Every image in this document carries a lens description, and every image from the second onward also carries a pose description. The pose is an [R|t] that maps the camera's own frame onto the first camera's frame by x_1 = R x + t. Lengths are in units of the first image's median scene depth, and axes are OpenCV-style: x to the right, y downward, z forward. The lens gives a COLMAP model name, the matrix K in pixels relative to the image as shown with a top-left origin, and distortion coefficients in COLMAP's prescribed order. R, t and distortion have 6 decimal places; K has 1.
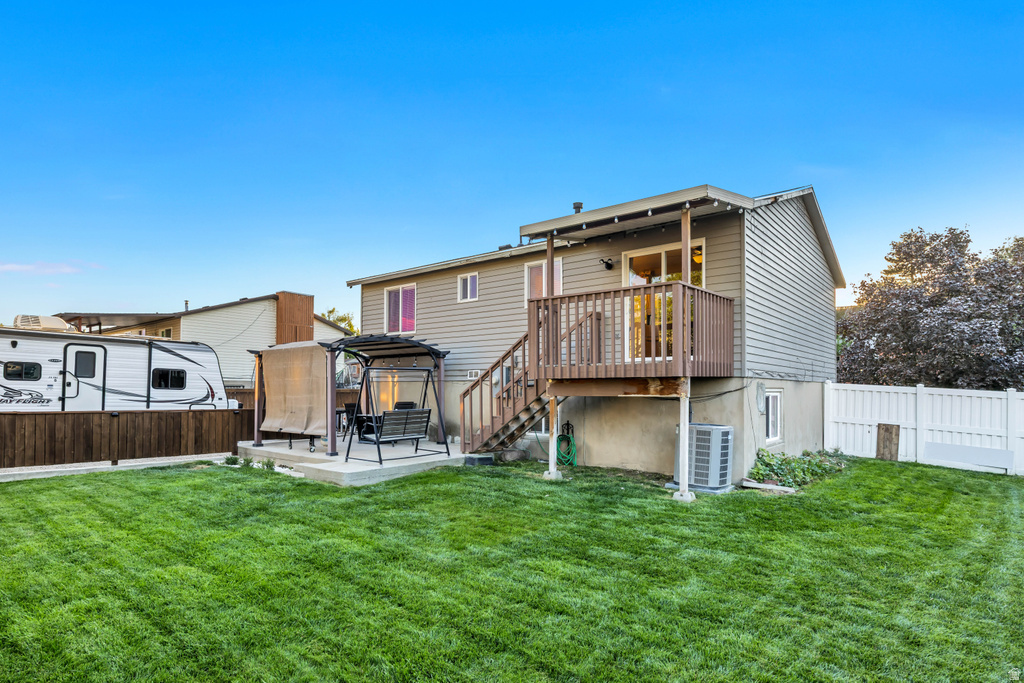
lens RADIAL K [[554.5, 0, 514.3], [0, 554.5, 384.5], [0, 0, 1]] dist [0.005954, -0.000154]
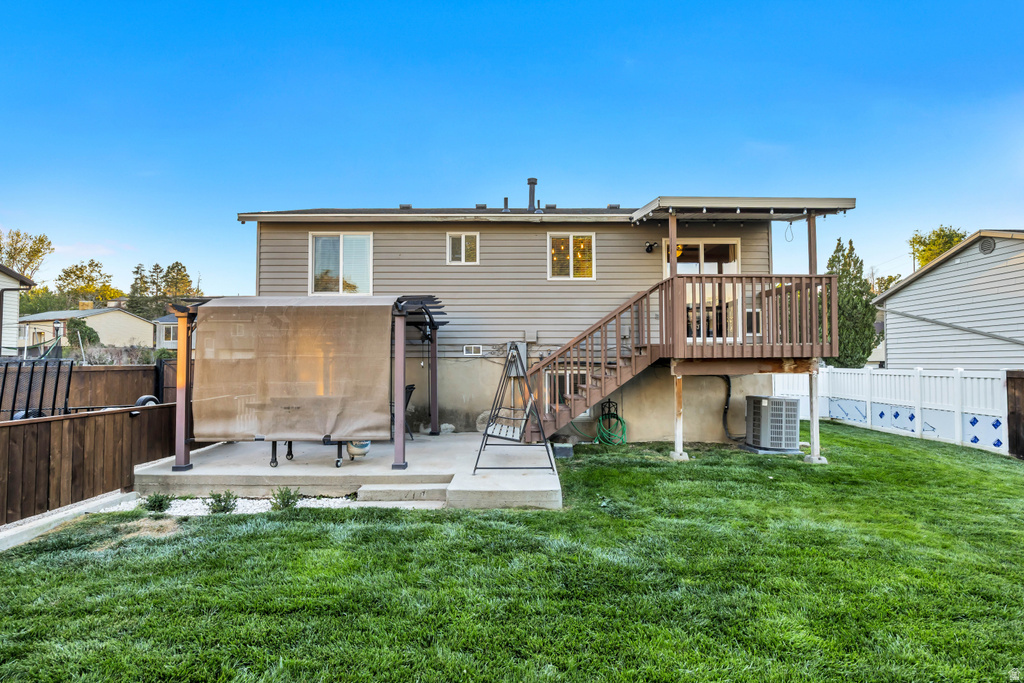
lens RADIAL K [[484.3, 0, 512.2], [0, 484.3, 349.9], [0, 0, 1]] dist [-0.028265, 0.000542]
pose [[0.763455, 0.011925, 0.645751, -0.586830], [-0.002700, 0.999880, -0.015272, -0.008358], [-0.645856, 0.009916, 0.763395, 0.443978]]
